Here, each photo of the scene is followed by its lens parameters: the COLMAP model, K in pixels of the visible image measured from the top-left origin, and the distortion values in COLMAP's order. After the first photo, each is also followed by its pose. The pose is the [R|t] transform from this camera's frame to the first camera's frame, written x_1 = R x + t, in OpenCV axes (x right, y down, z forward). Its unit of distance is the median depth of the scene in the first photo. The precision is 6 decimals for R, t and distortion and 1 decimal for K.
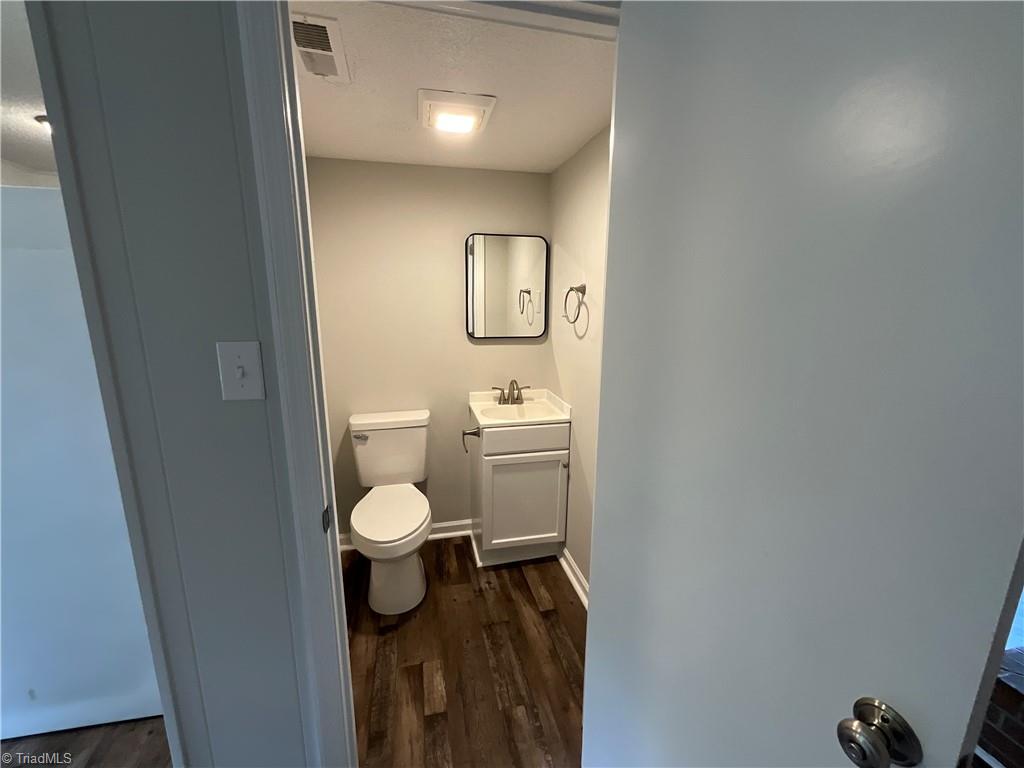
lens RADIAL K [[417.1, 0, 511.5], [0, 417.1, 382.5], [0, 0, 1]] dist [-0.001200, 0.000433]
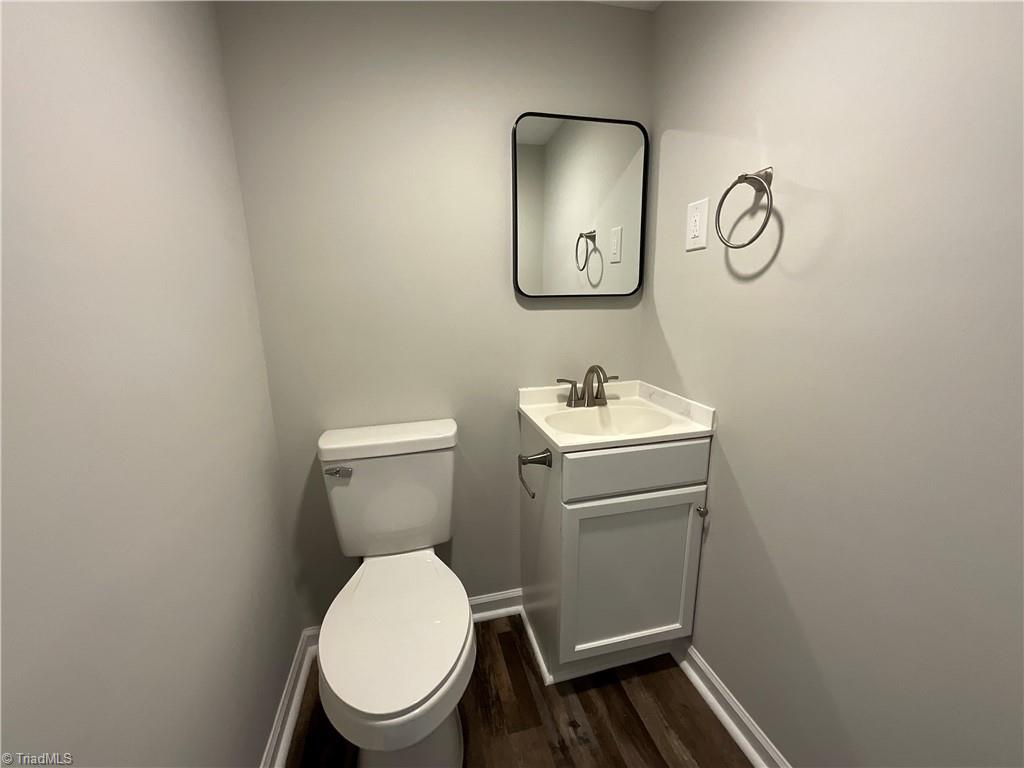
lens RADIAL K [[412.4, 0, 513.9], [0, 412.4, 381.7], [0, 0, 1]] dist [0.000610, 0.000196]
pose [[0.999561, -0.024802, 0.016181, -0.126112], [0.024757, 0.999689, 0.002971, 0.012359], [-0.016249, -0.002569, 0.999865, 0.422215]]
